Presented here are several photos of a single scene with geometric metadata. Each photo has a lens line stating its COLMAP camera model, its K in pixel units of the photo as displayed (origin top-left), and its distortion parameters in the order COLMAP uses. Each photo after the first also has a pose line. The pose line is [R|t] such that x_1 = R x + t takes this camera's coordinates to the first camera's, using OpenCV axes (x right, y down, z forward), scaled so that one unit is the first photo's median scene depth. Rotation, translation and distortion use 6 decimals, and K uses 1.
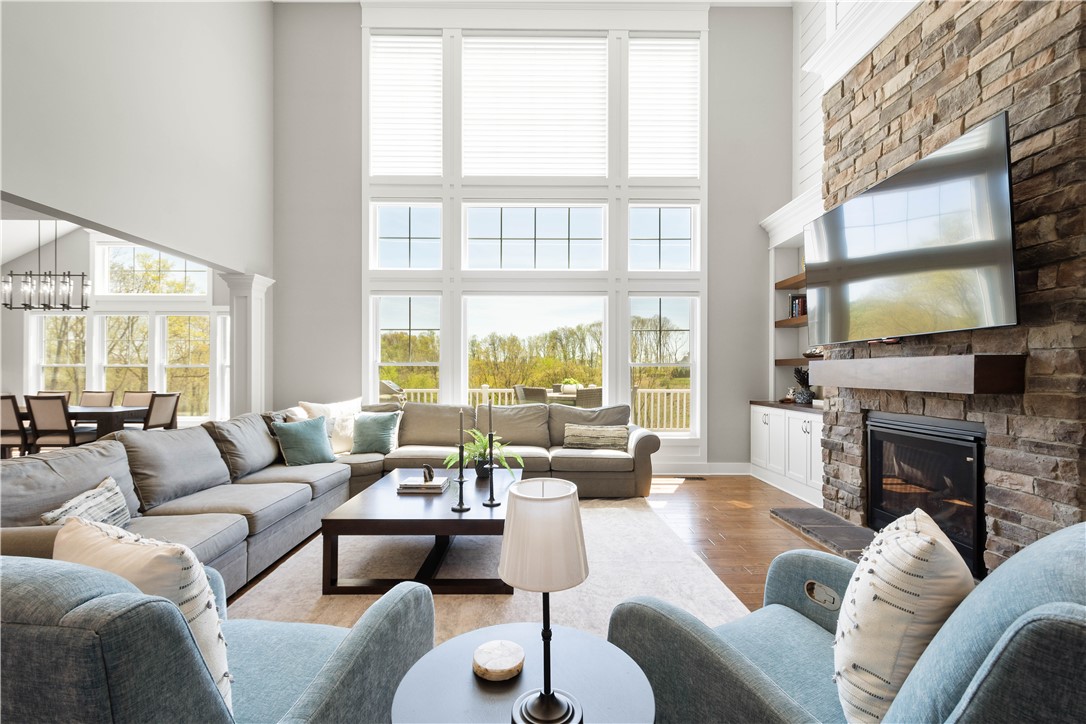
lens RADIAL K [[484.4, 0, 551.9], [0, 484.4, 374.2], [0, 0, 1]] dist [0.007399, 0.000266]
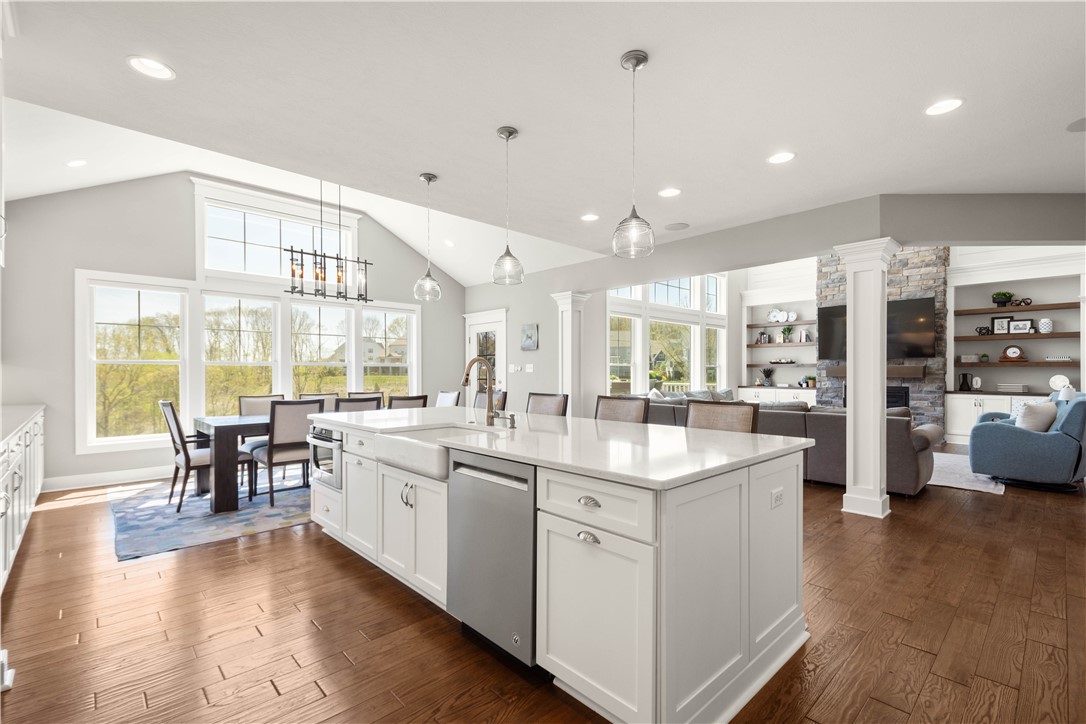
lens RADIAL K [[484.4, 0, 547.2], [0, 484.4, 375.6], [0, 0, 1]] dist [0.007399, 0.000266]
pose [[0.736459, -0.007805, 0.676437, -1.810359], [0.003617, 0.999965, 0.007599, -0.003459], [-0.676472, -0.003149, 0.736461, 0.154101]]
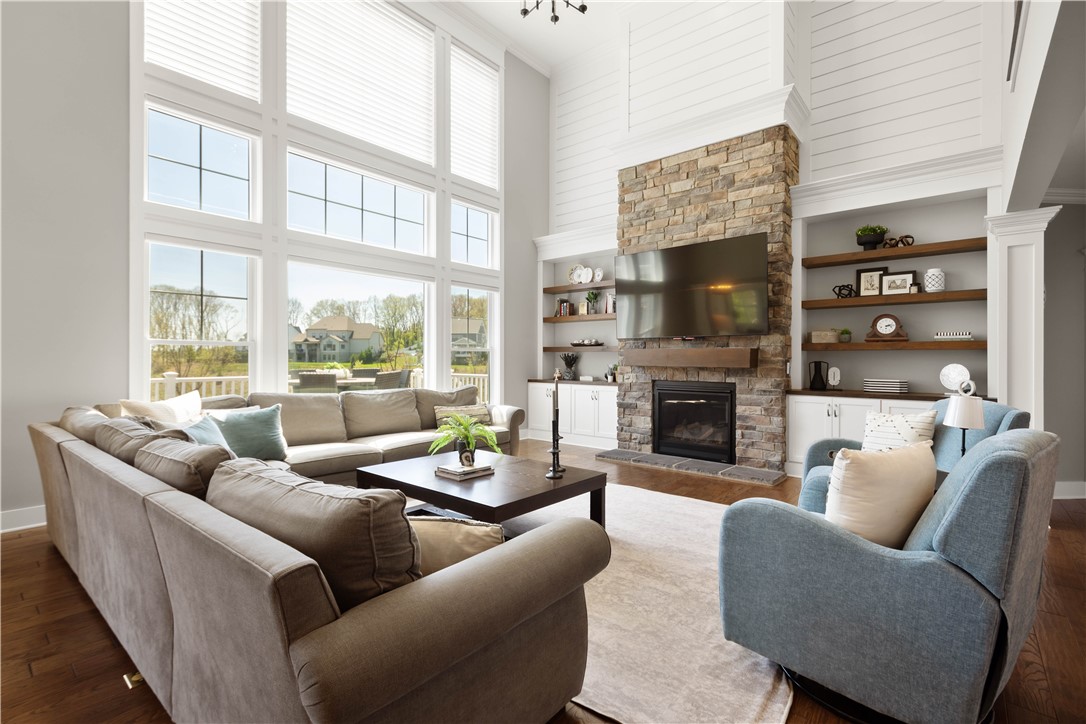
lens RADIAL K [[484.4, 0, 551.6], [0, 484.4, 363.5], [0, 0, 1]] dist [0.007399, 0.000266]
pose [[0.659951, -0.005223, 0.751290, -0.637516], [-0.000917, 0.999969, 0.007758, 0.005041], [-0.751308, -0.005809, 0.659926, 0.162962]]
